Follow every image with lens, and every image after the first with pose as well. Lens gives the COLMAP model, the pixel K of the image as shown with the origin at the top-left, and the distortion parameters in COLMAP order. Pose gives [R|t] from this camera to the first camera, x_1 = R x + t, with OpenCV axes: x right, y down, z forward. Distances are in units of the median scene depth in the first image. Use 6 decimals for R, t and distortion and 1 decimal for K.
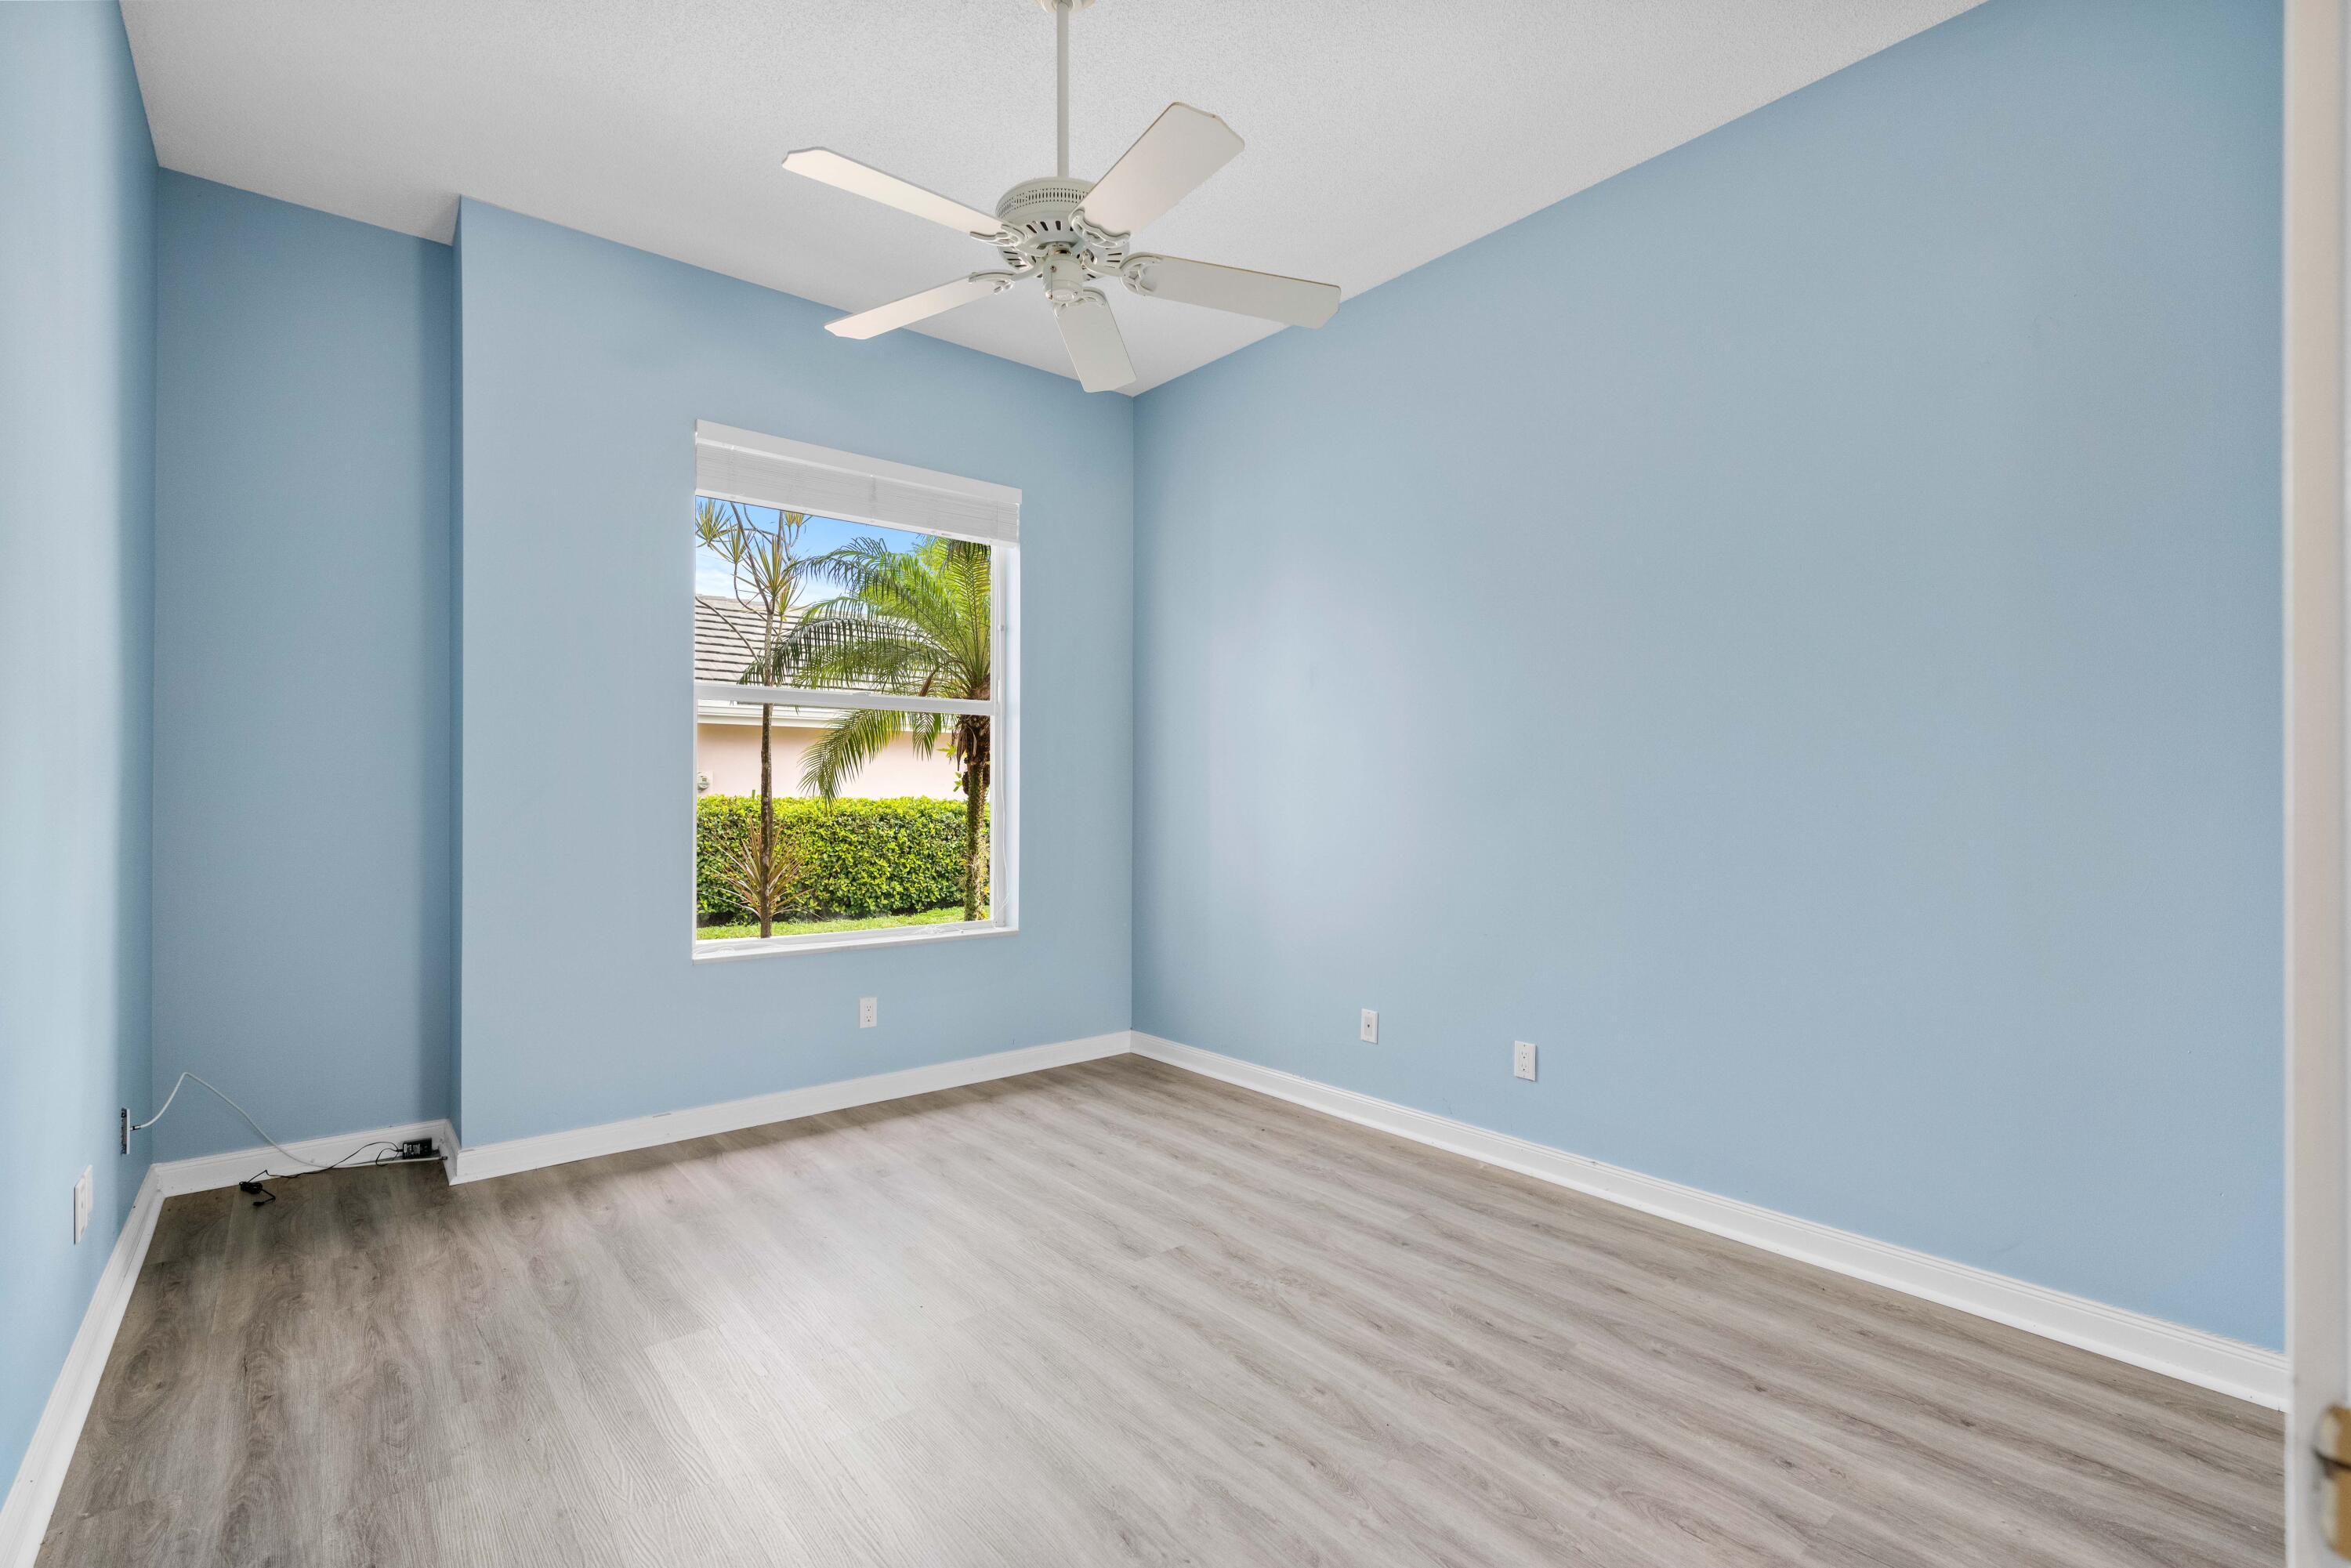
lens RADIAL K [[1040.4, 0, 1179.9], [0, 1040.4, 802.9], [0, 0, 1]] dist [-0.012532, 0.005164]
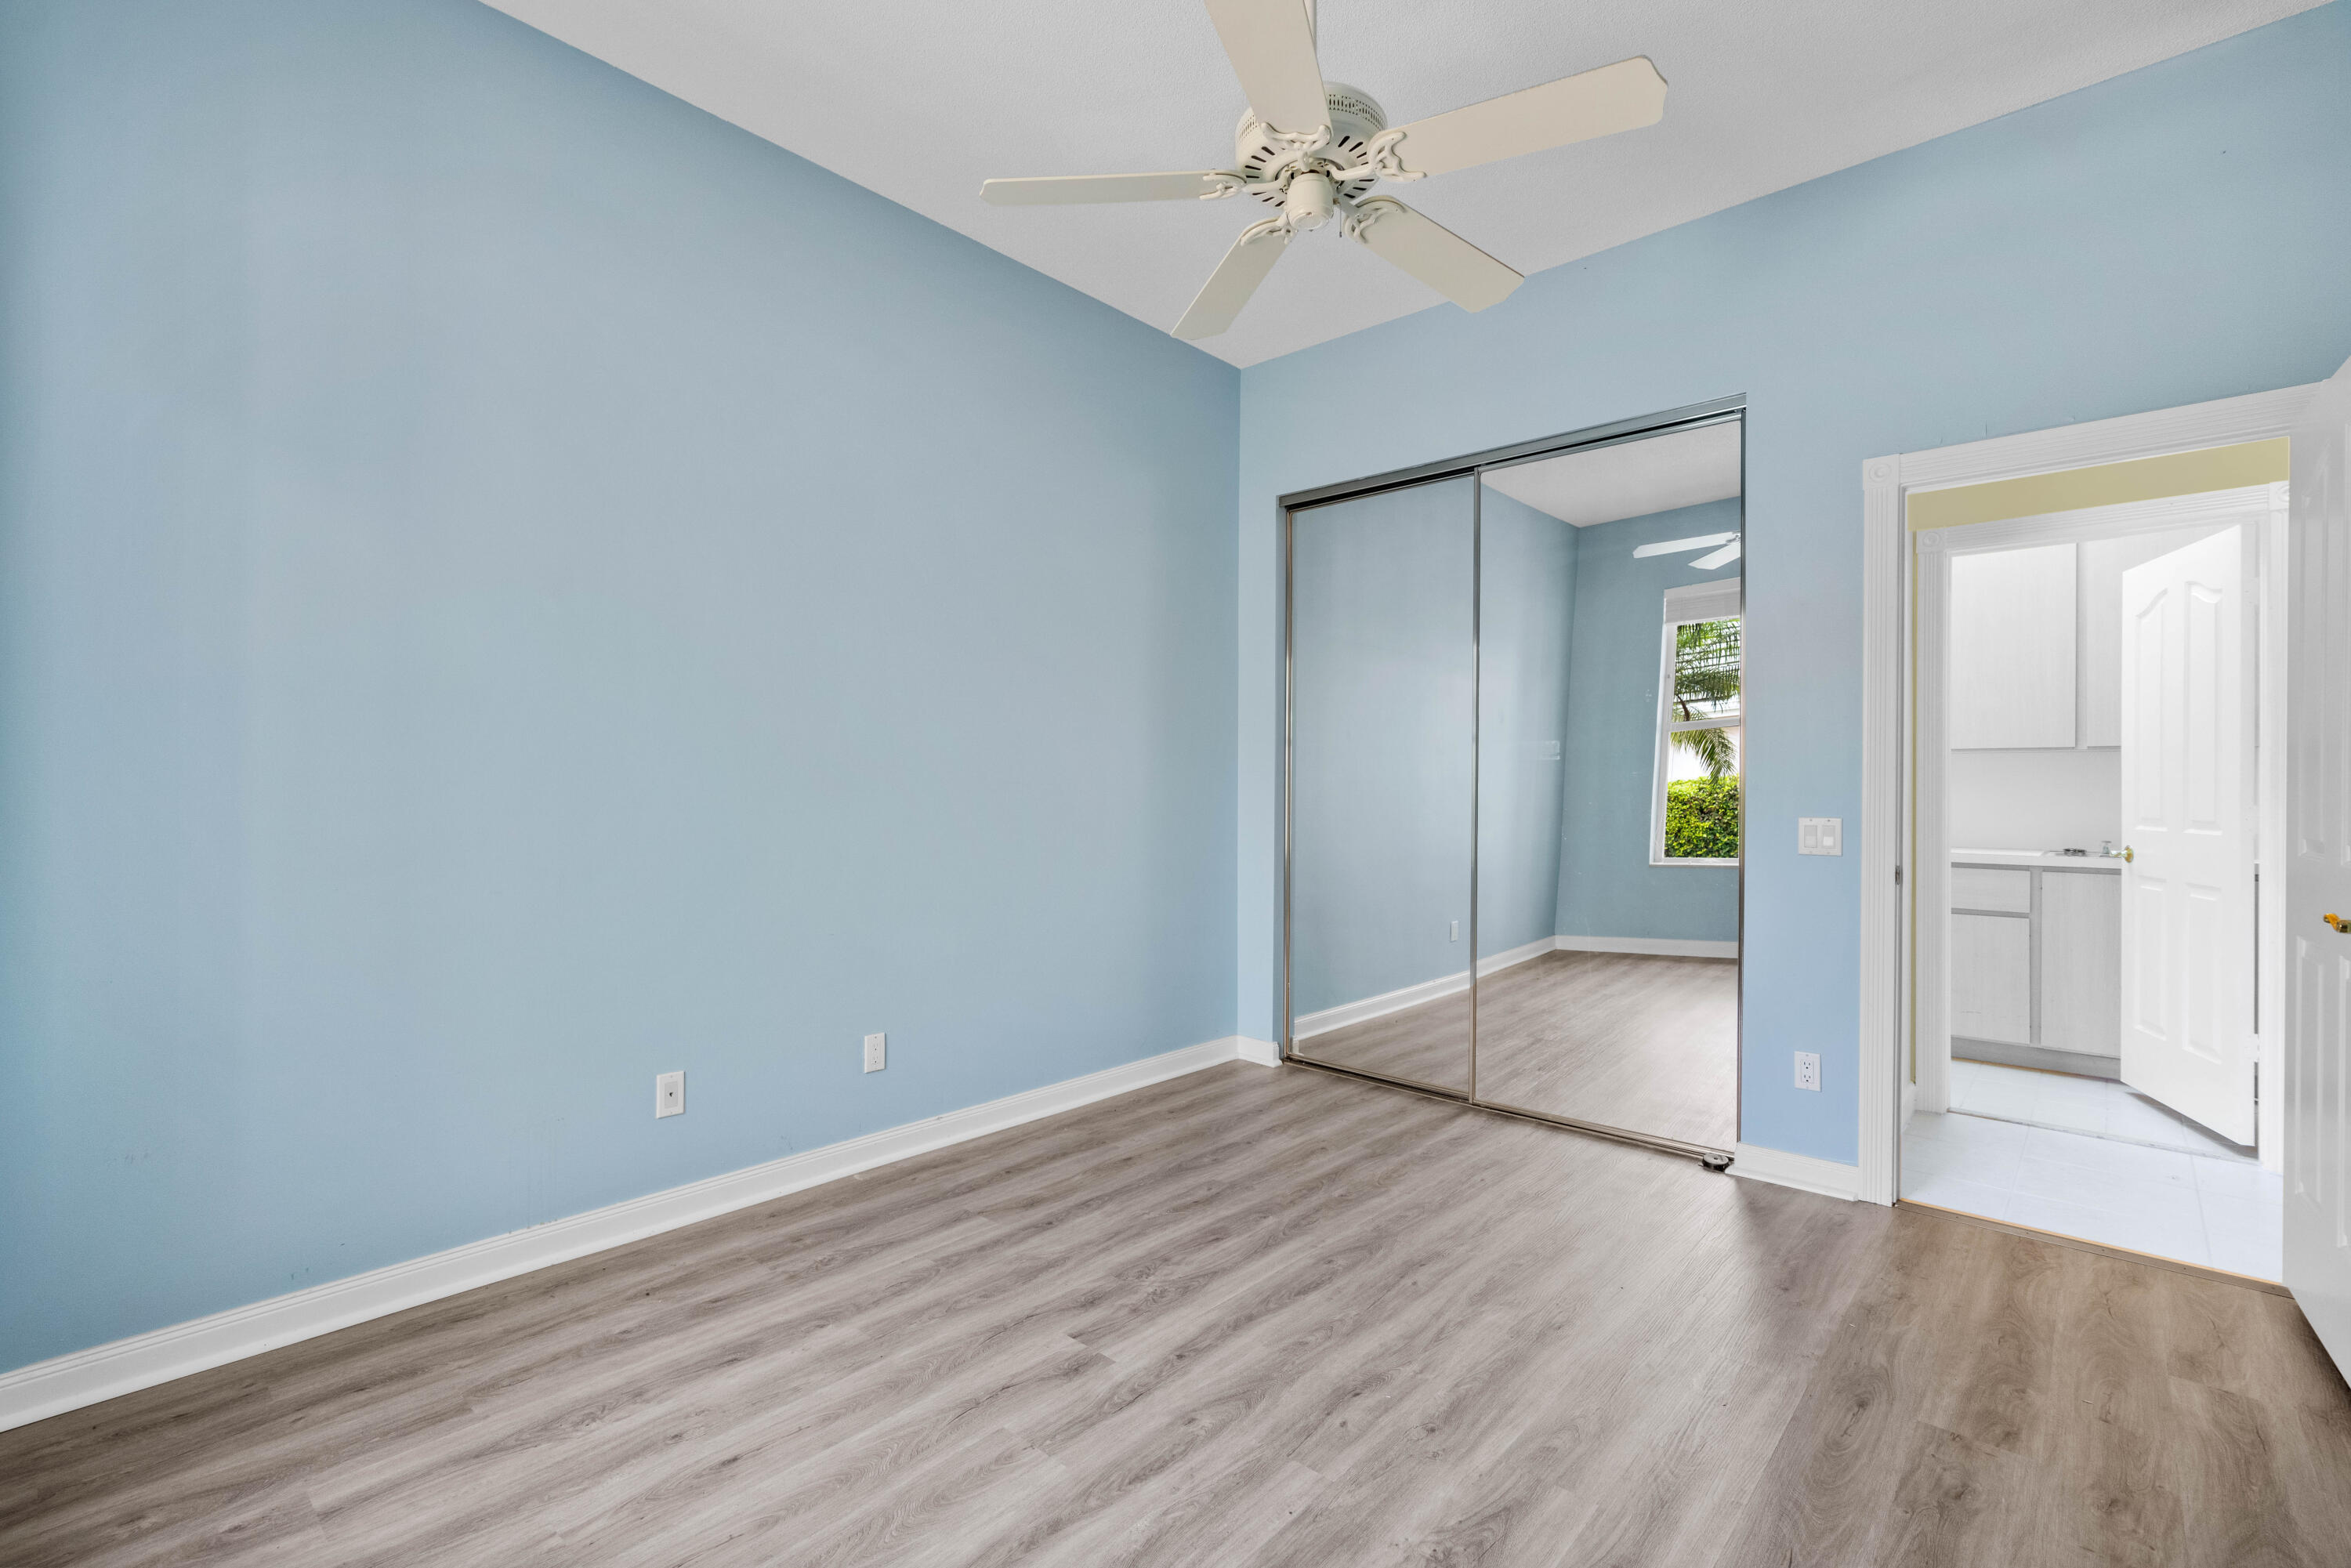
lens RADIAL K [[1040.4, 0, 1168.9], [0, 1040.4, 771.7], [0, 0, 1]] dist [-0.012532, 0.005164]
pose [[-0.139017, 0.017034, 0.990144, -0.787309], [0.001773, 0.999855, -0.016953, 0.002559], [-0.990288, -0.000601, -0.139027, 0.998943]]
